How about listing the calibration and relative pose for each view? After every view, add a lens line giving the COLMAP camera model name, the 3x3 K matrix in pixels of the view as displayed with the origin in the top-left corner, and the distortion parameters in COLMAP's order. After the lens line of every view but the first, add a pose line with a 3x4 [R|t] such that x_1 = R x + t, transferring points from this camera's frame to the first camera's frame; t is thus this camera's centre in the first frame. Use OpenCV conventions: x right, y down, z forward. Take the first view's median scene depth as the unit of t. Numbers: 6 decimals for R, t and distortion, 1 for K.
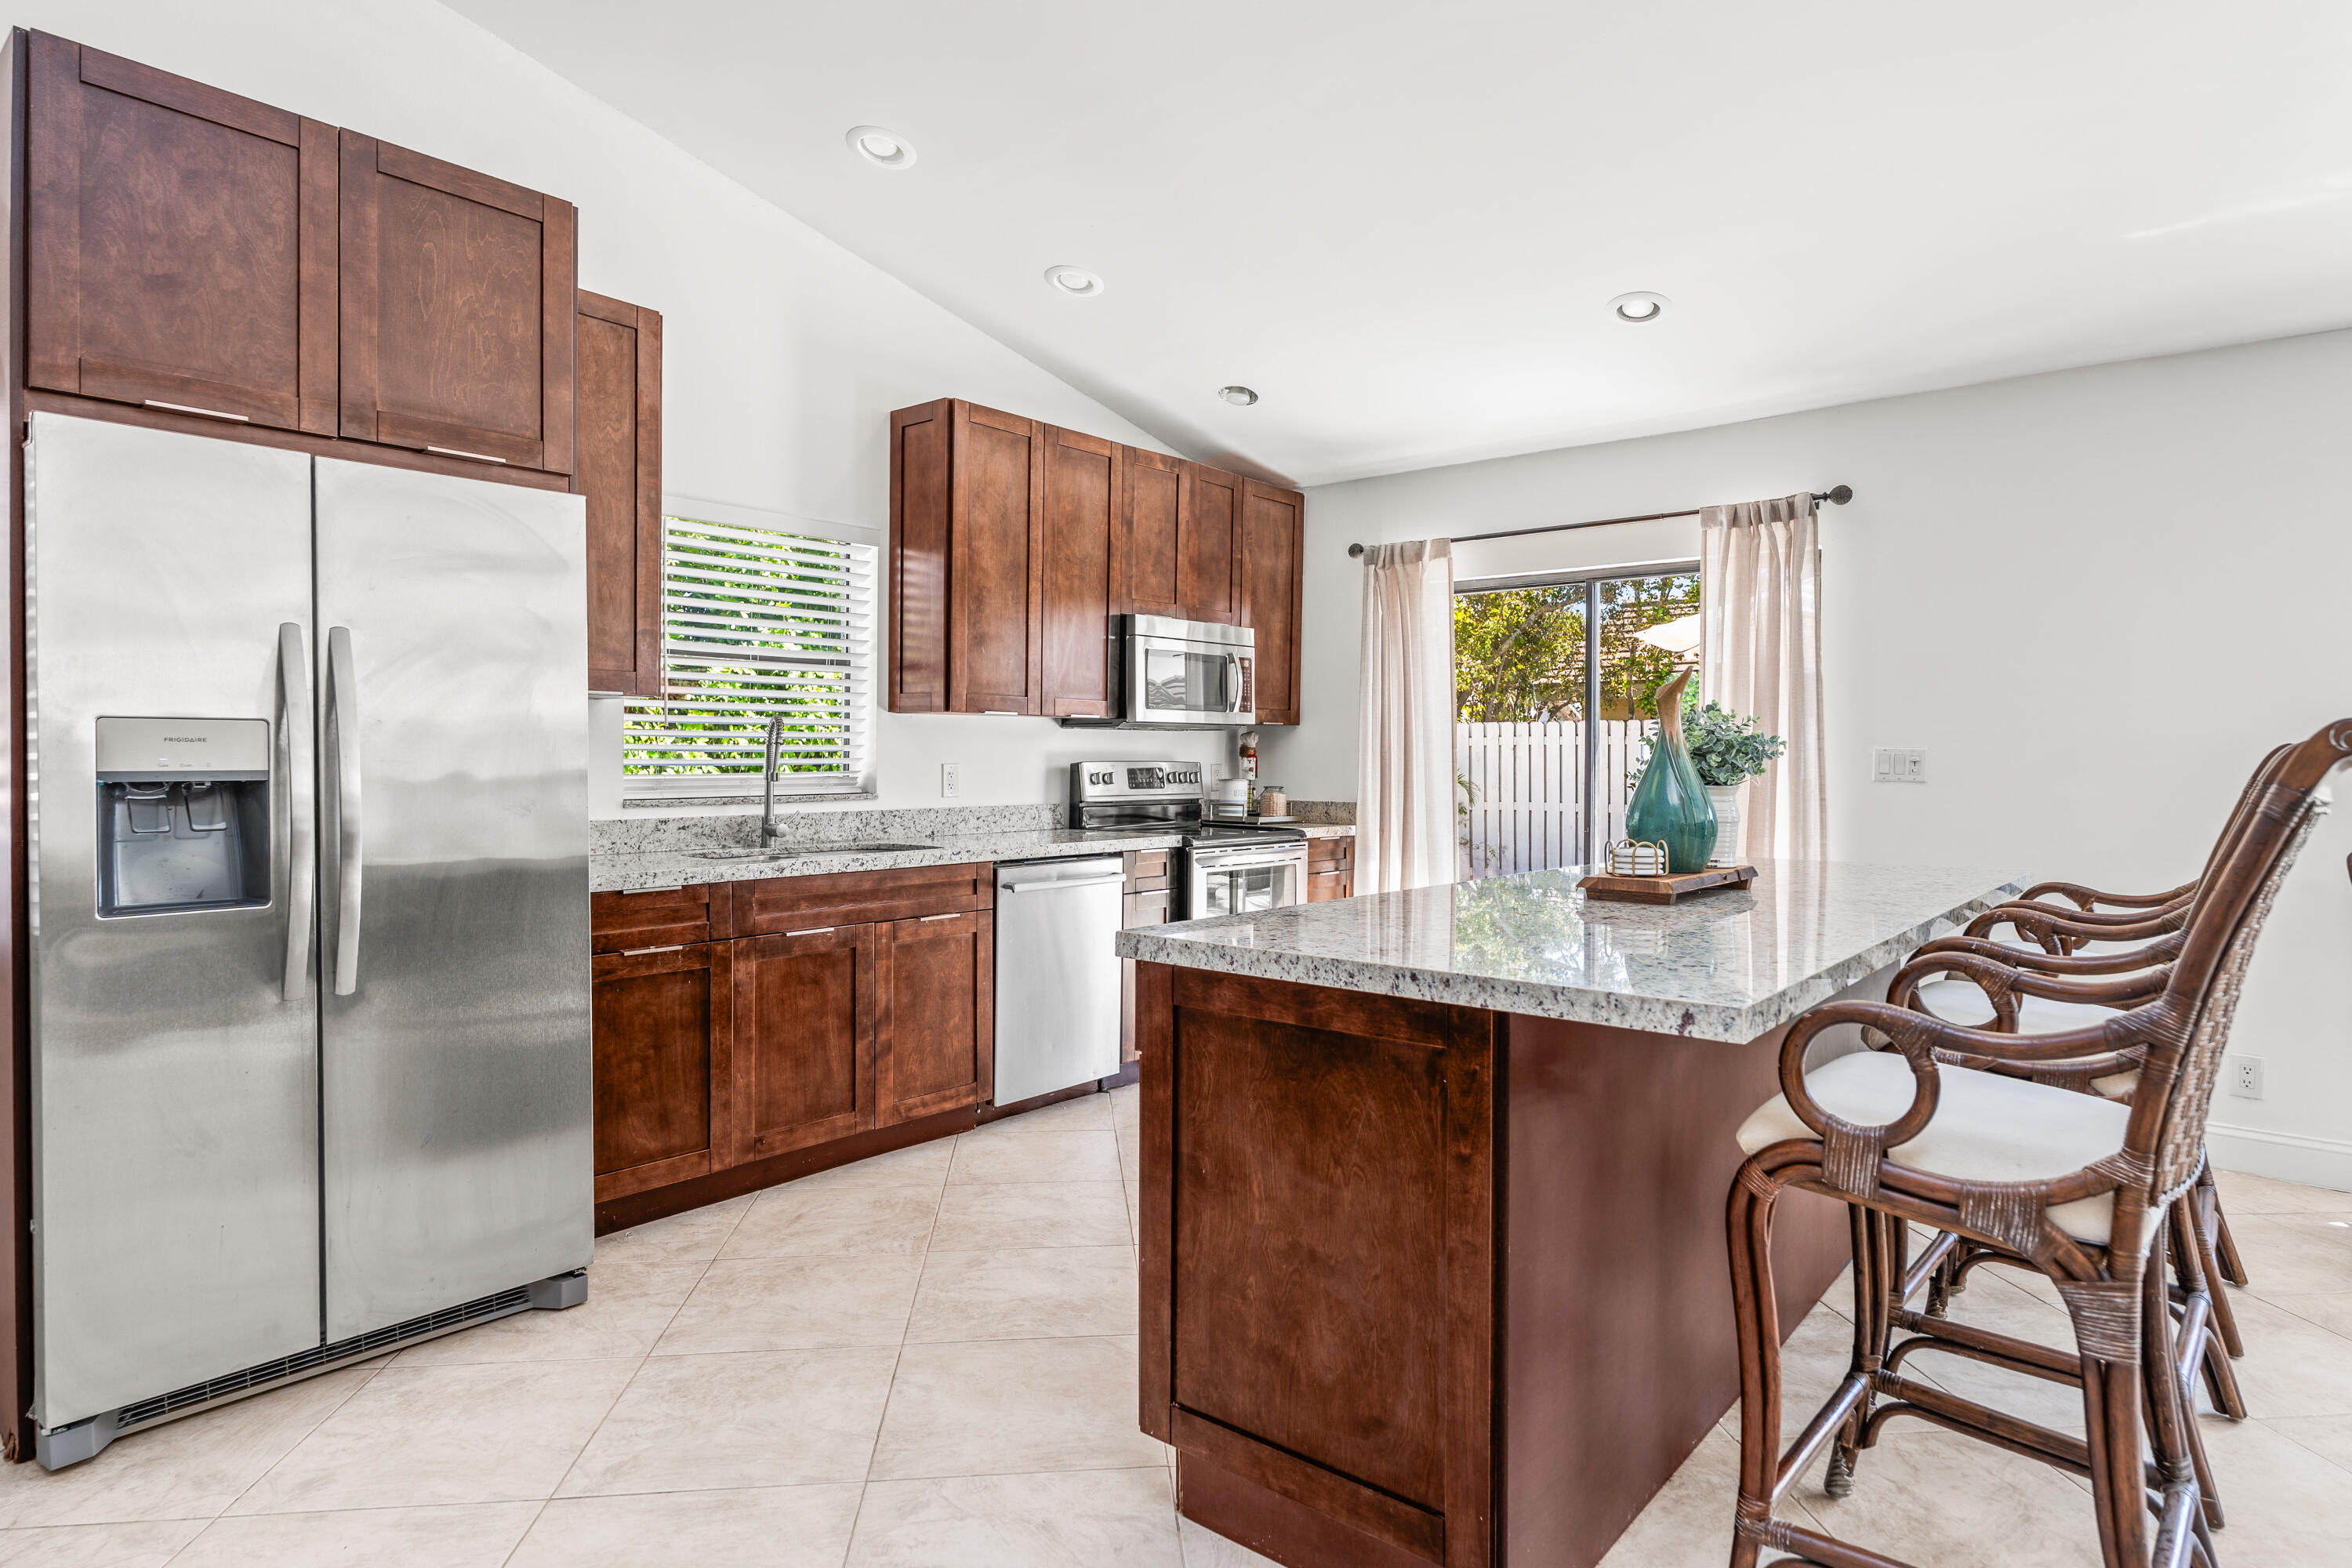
lens RADIAL K [[1281.4, 0, 1208.1], [0, 1281.4, 766.1], [0, 0, 1]] dist [0.000214, -0.000666]
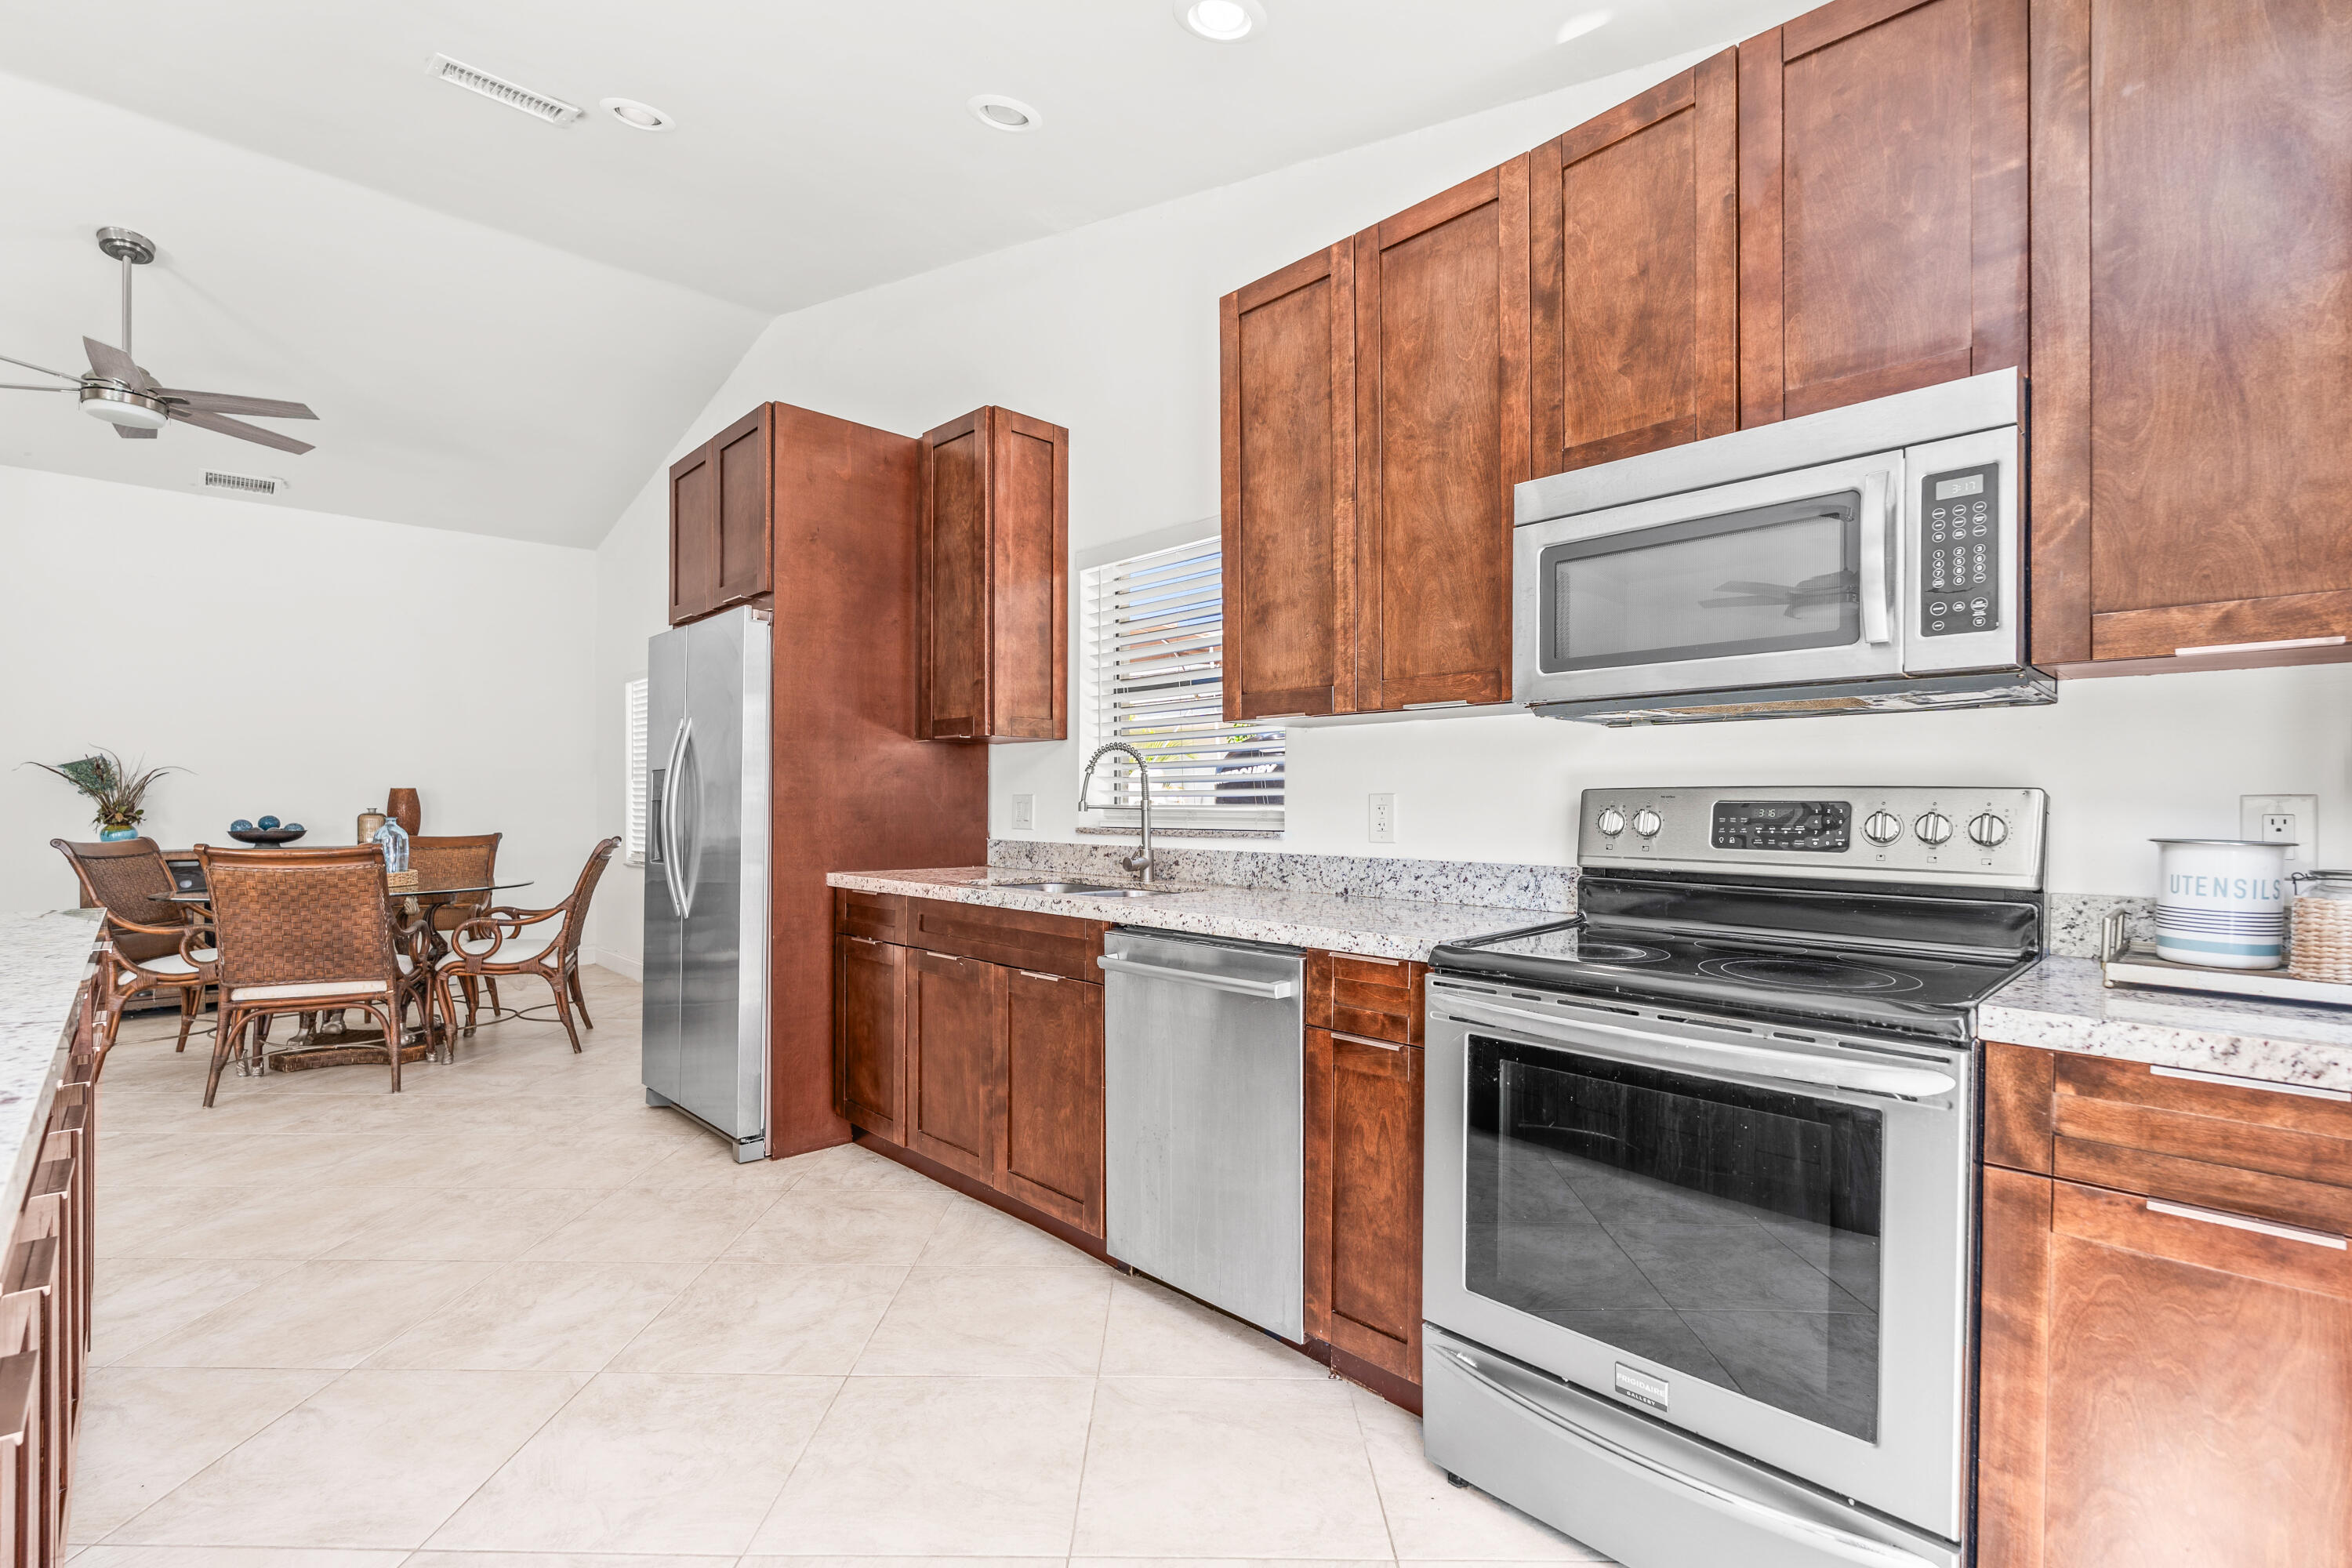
lens RADIAL K [[1055.6, 0, 1181.1], [0, 1055.6, 815.2], [0, 0, 1]] dist [-0.004025, -0.000989]
pose [[-0.115150, 0.006388, -0.993328, 0.476258], [-0.010210, 0.999919, 0.007614, 0.008065], [0.993296, 0.011019, -0.115075, 1.217388]]
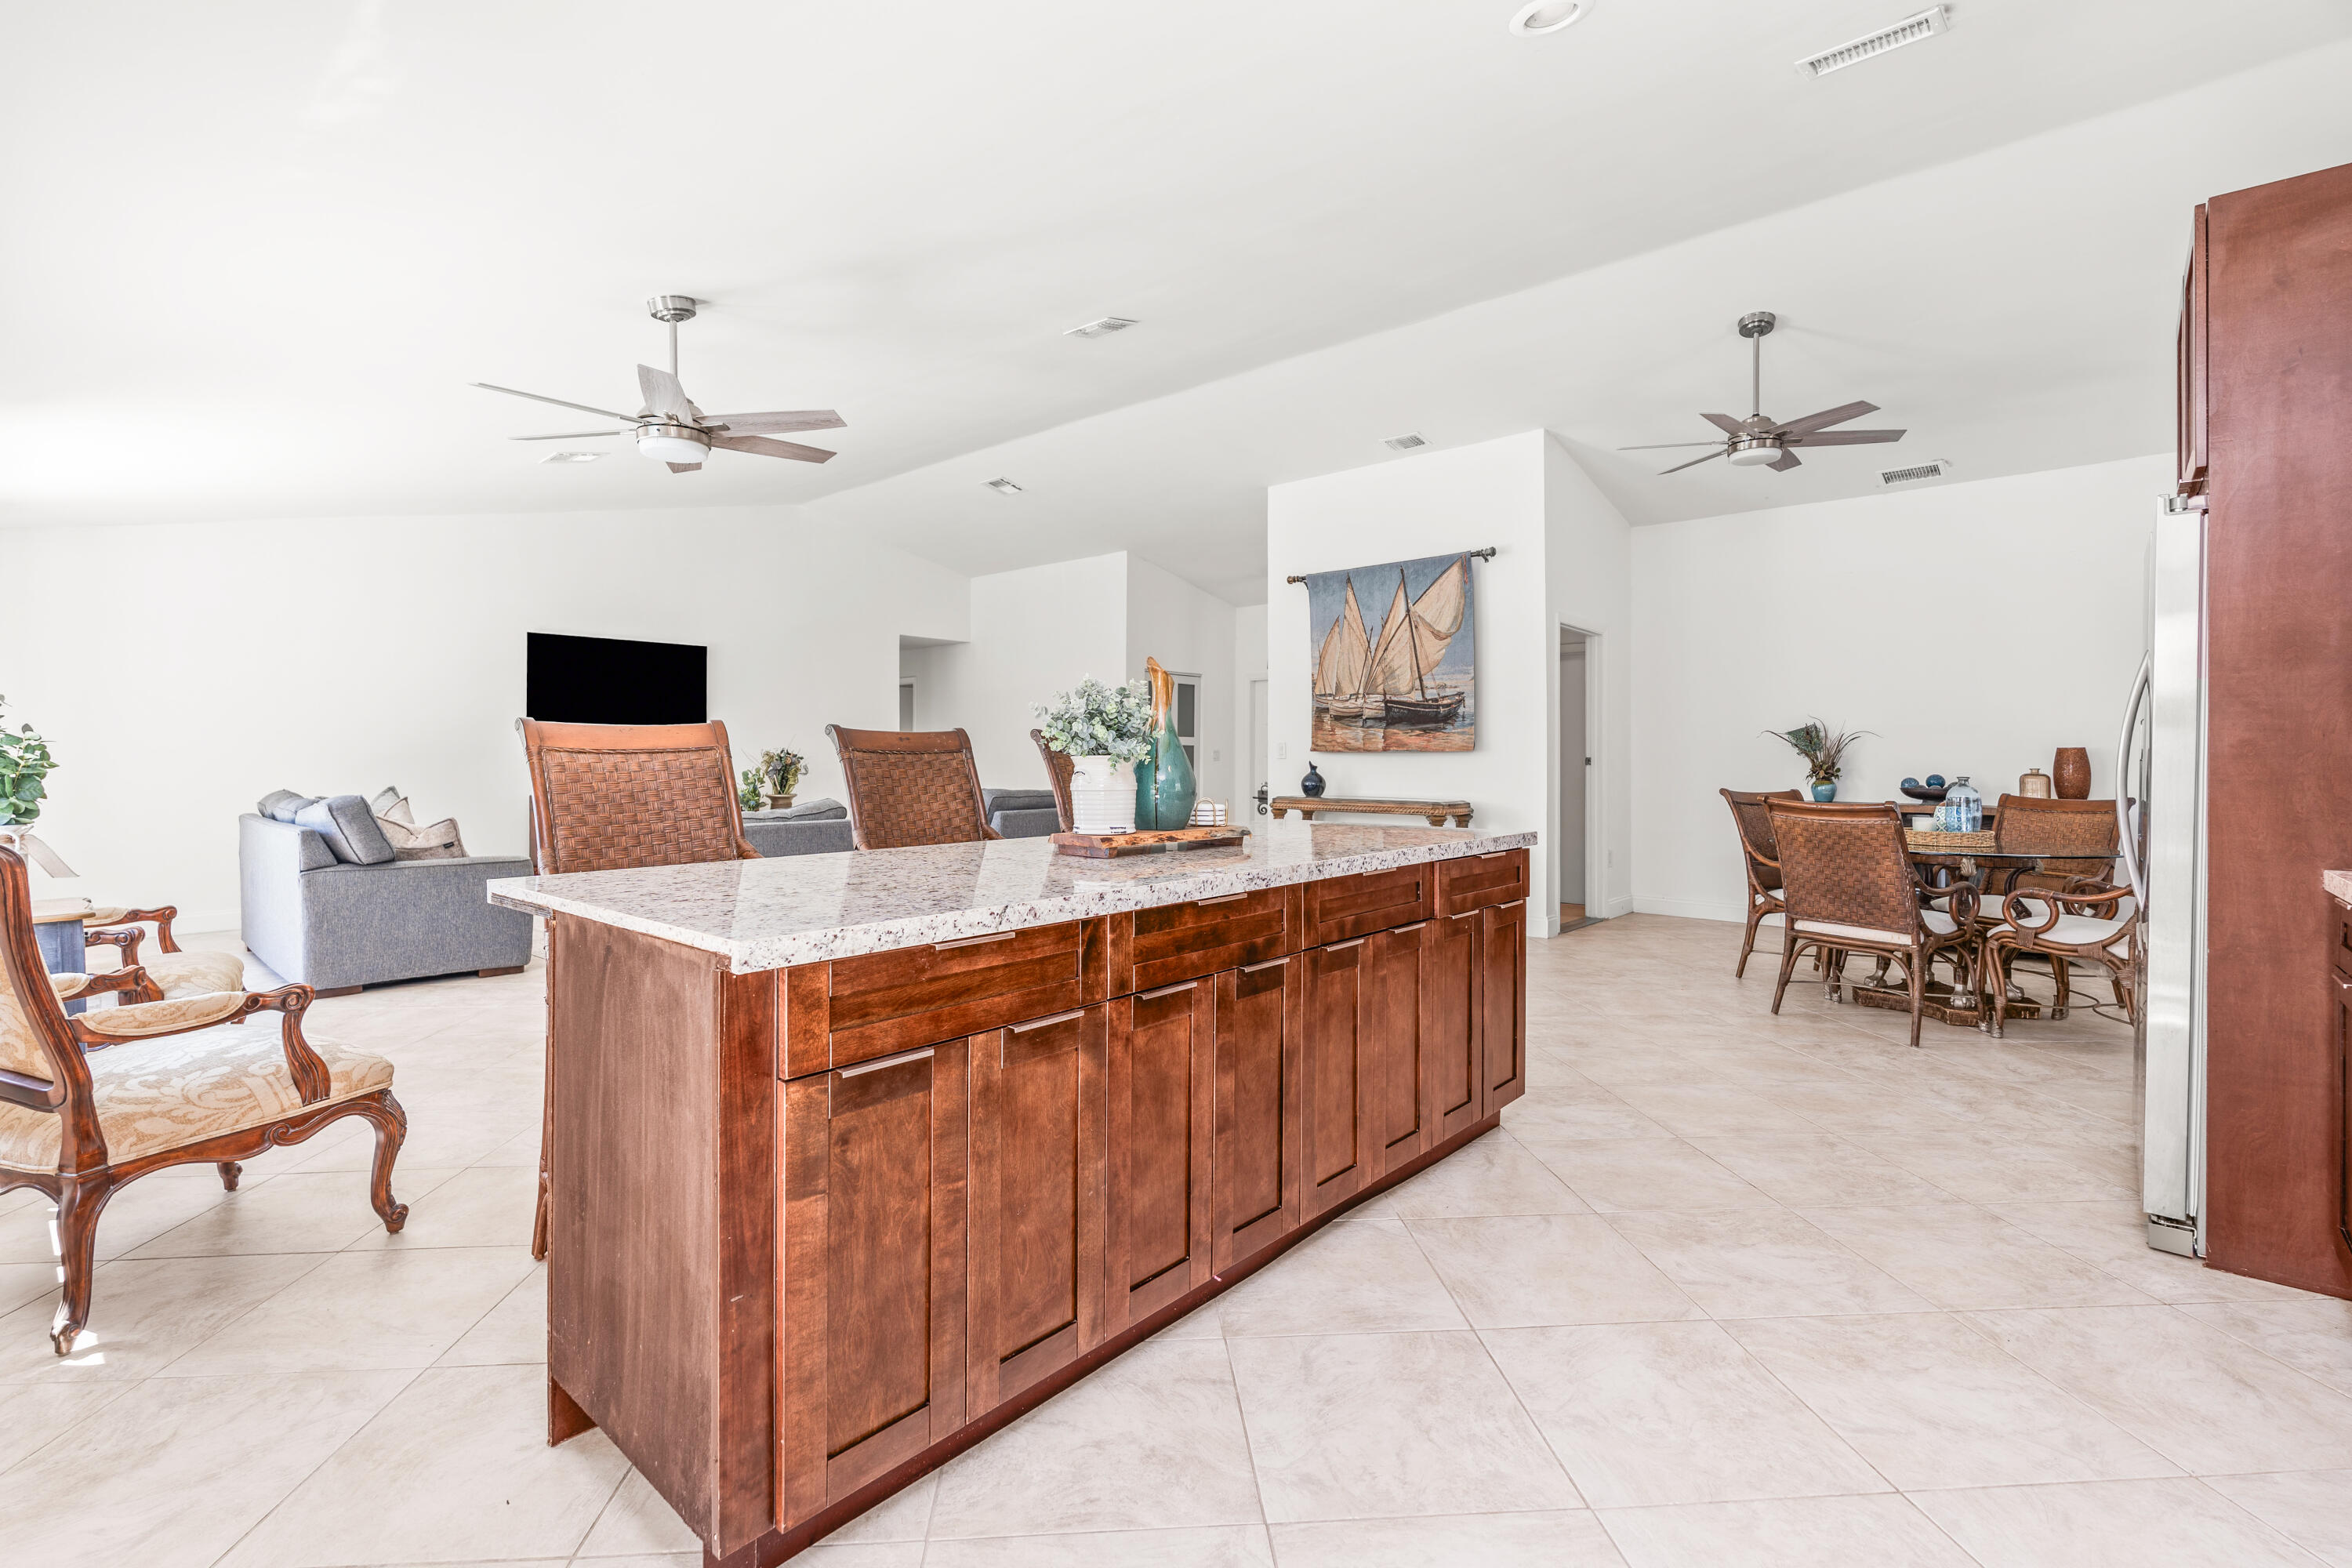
lens RADIAL K [[1055.6, 0, 1173.3], [0, 1055.6, 760.1], [0, 0, 1]] dist [-0.004025, -0.000989]
pose [[-0.999148, -0.011064, 0.039766, 0.226499], [-0.010657, 0.999889, 0.010449, 0.006523], [-0.039878, 0.010016, -0.999154, 1.428166]]
